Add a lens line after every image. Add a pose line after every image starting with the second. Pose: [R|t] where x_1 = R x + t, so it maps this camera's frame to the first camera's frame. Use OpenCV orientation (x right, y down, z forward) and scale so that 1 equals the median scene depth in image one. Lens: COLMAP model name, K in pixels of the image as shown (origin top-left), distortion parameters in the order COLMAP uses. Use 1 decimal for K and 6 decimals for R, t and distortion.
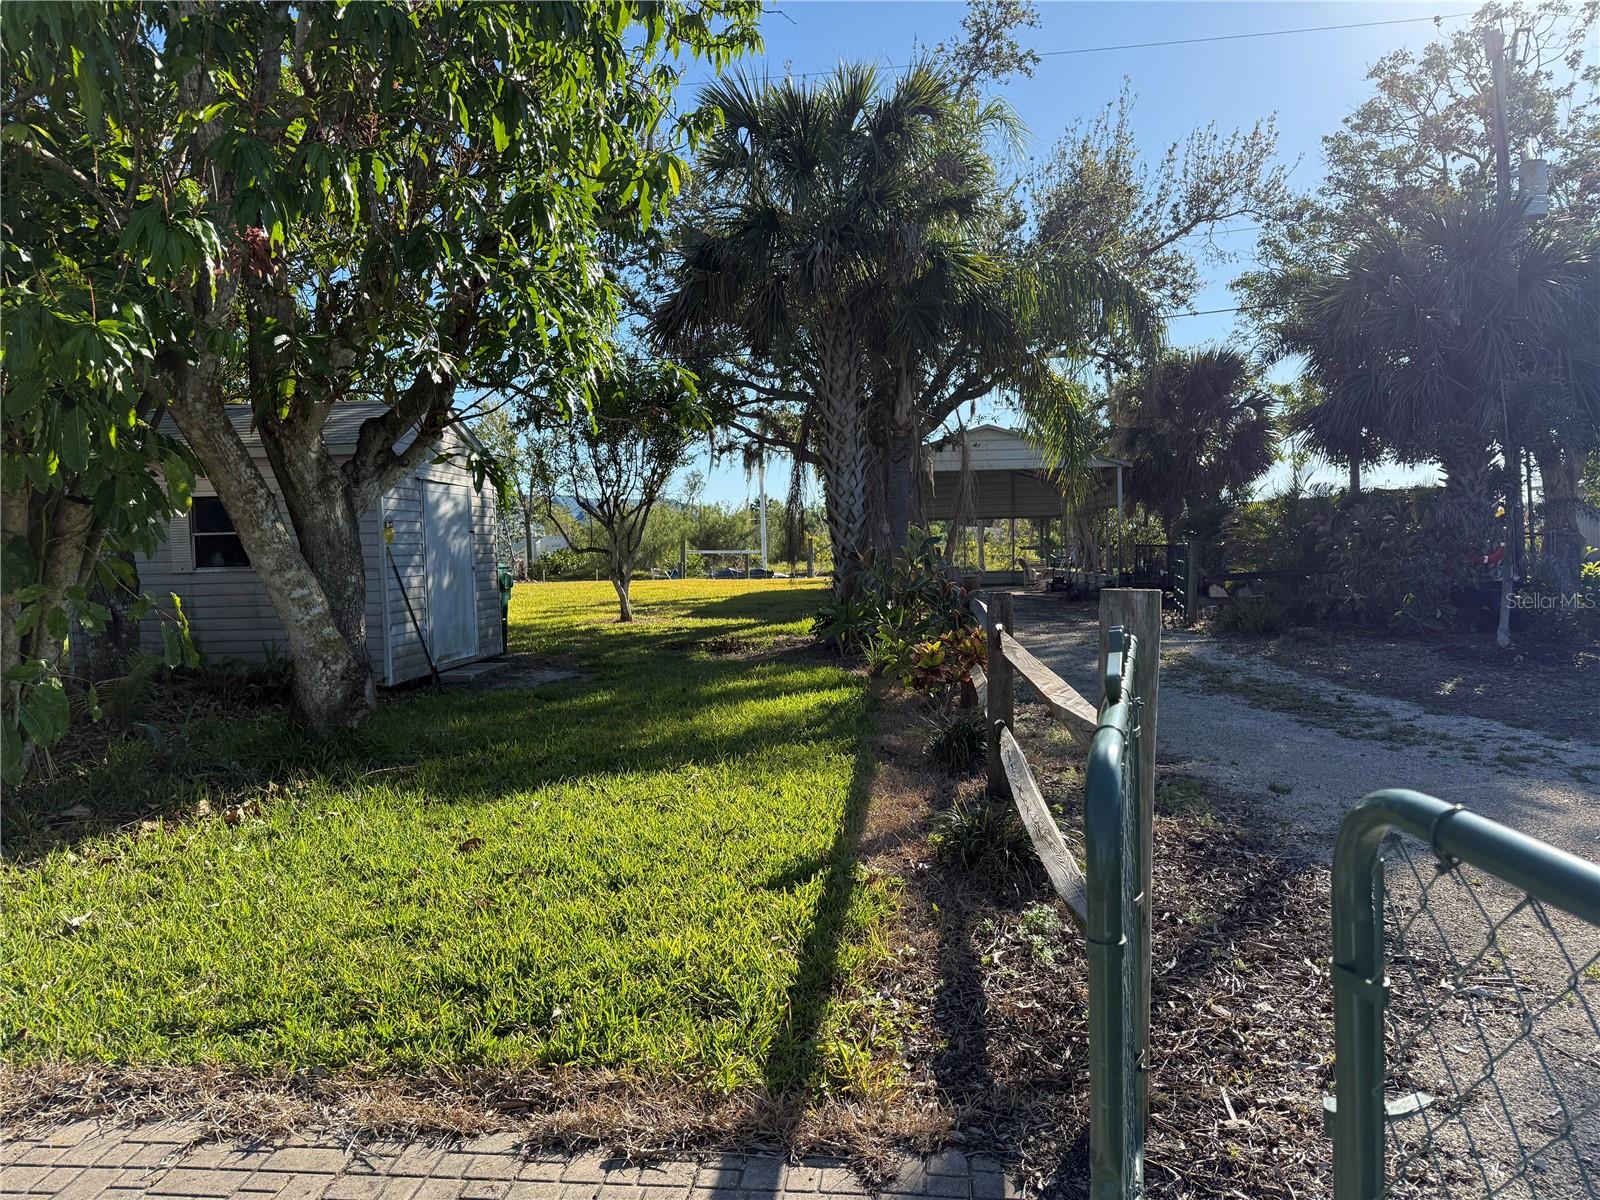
lens RADIAL K [[1117.8, 0, 800.0], [0, 1117.8, 600.0], [0, 0, 1]] dist [0.044415, -0.055778]
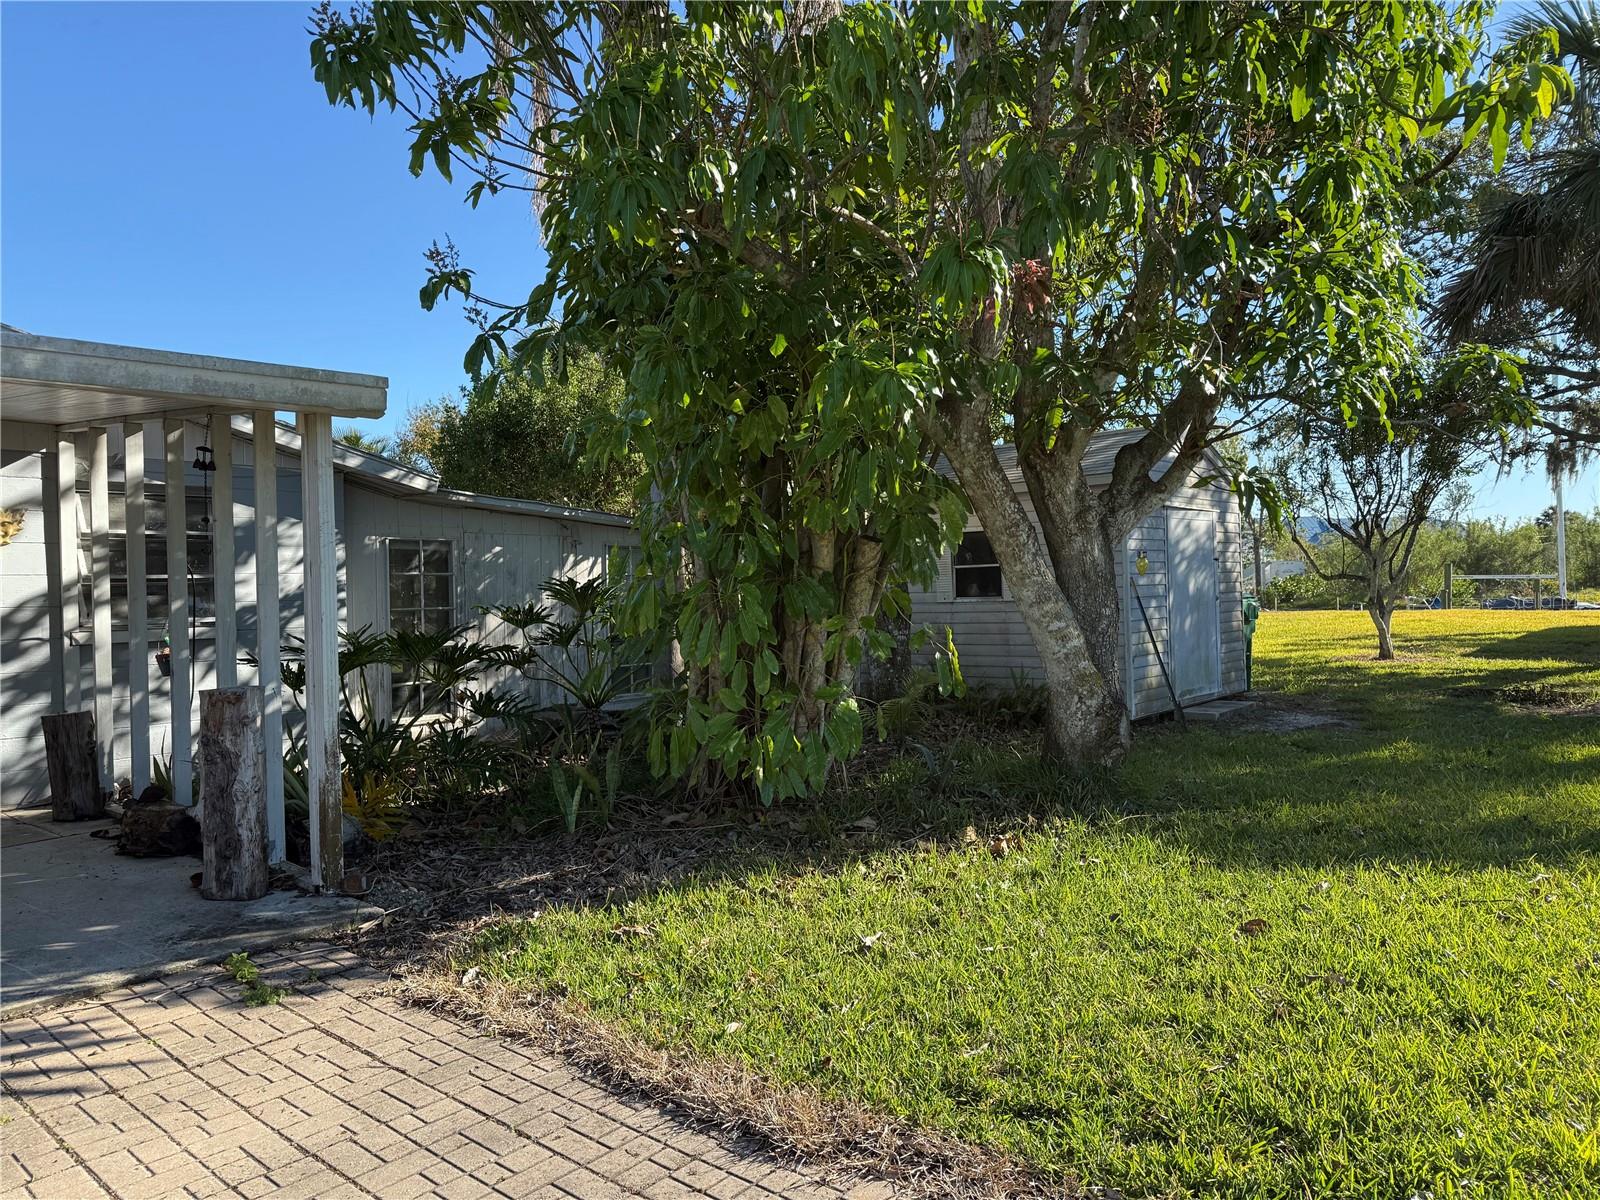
lens RADIAL K [[1126.3, 0, 800.0], [0, 1126.3, 600.0], [0, 0, 1]] dist [0.004708, -0.063162]
pose [[0.811889, 0.003174, -0.583803, -0.067103], [-0.017478, 0.999669, -0.018872, -0.008133], [0.583550, 0.025526, 0.811676, 0.084490]]
